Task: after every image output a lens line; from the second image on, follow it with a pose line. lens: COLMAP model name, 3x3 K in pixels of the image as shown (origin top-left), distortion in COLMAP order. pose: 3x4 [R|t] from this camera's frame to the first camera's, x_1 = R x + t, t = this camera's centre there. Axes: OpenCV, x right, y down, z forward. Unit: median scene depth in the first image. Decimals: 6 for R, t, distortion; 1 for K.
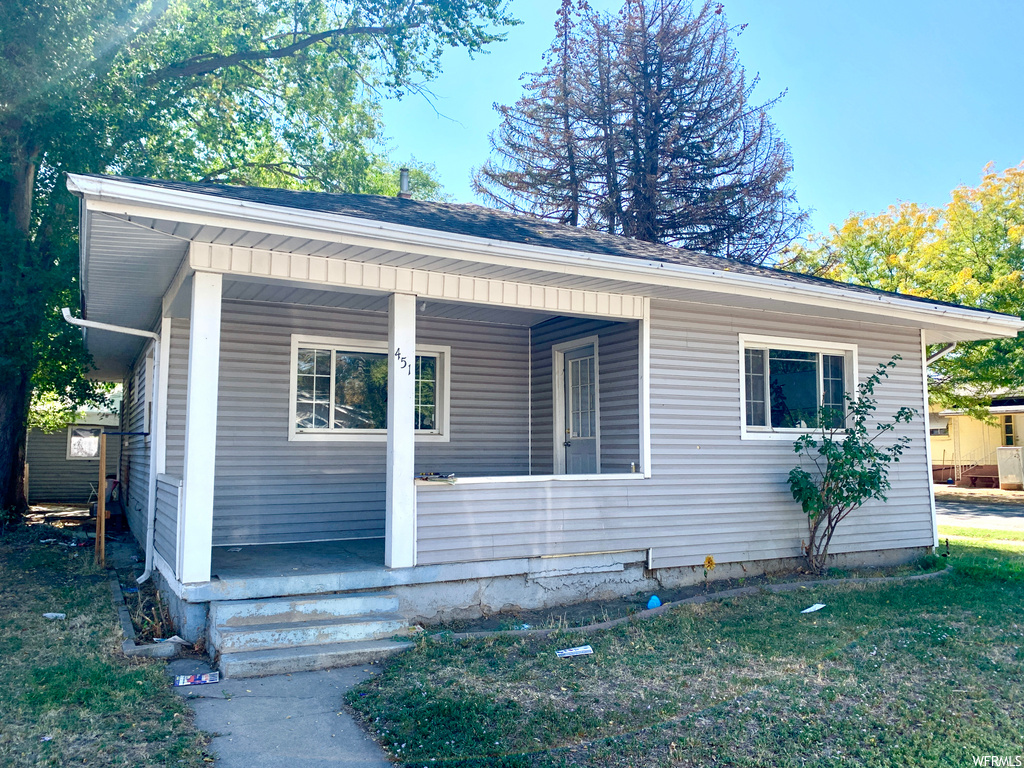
lens RADIAL K [[785.0, 0, 512.0], [0, 785.0, 383.8], [0, 0, 1]] dist [0.035656, -0.021435]
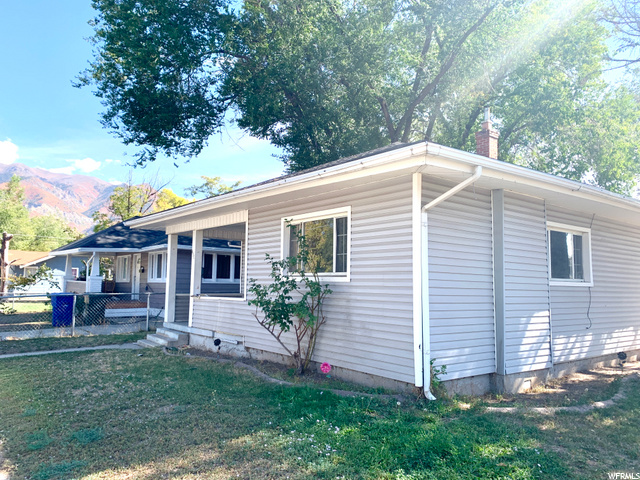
lens RADIAL K [[490.6, 0, 319.9], [0, 490.6, 240.8], [0, 0, 1]] dist [0.035656, -0.021435]
pose [[0.174804, -0.085160, -0.980914, 1.429130], [0.068965, 0.994865, -0.074081, 0.073404], [0.982185, -0.054699, 0.179780, 0.961400]]
